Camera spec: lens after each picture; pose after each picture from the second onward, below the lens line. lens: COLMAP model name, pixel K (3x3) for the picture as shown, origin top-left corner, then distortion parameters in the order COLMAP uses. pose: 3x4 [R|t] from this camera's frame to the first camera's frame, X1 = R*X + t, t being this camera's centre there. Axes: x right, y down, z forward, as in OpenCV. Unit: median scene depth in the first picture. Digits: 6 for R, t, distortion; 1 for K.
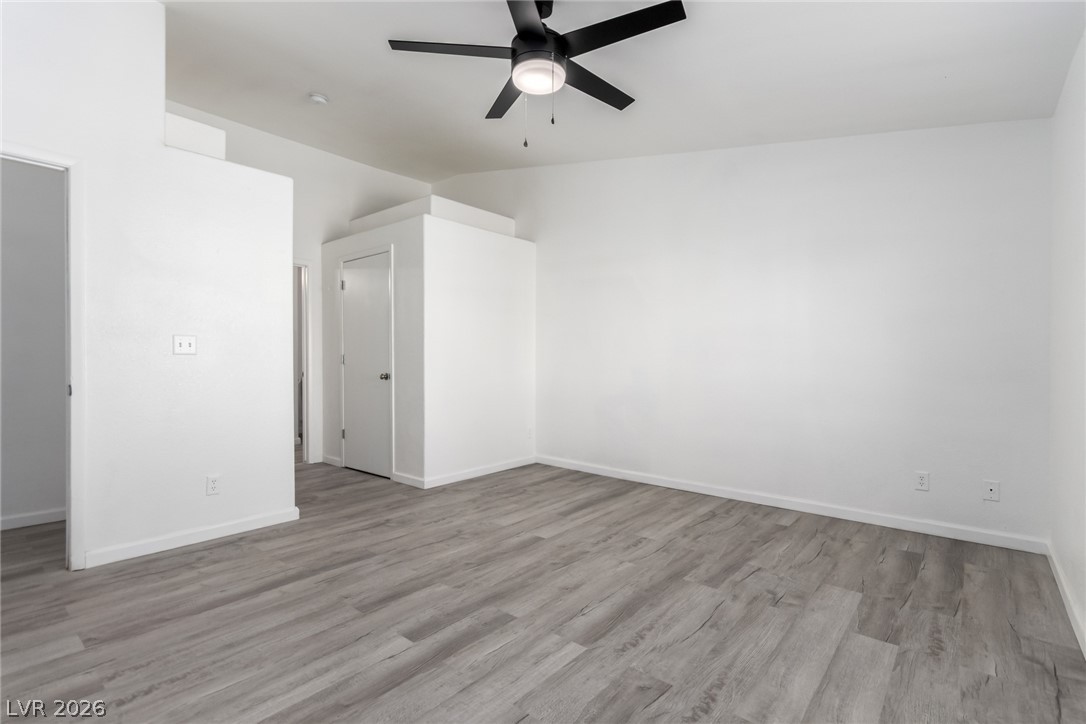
lens RADIAL K [[505.6, 0, 545.3], [0, 505.6, 358.0], [0, 0, 1]] dist [0.004678, 0.001096]
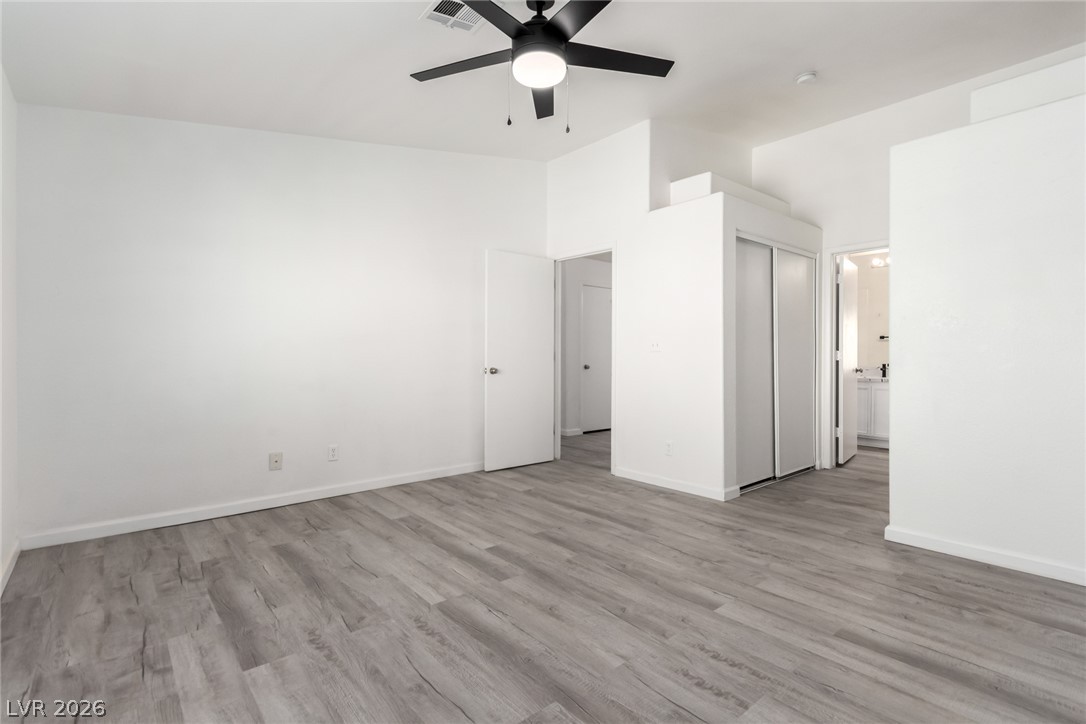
lens RADIAL K [[505.6, 0, 549.3], [0, 505.6, 357.4], [0, 0, 1]] dist [0.004678, 0.001096]
pose [[-0.149164, -0.000608, -0.988812, 0.875430], [0.004228, 0.999990, -0.001253, 0.008227], [0.988803, -0.004367, -0.149160, 1.062500]]
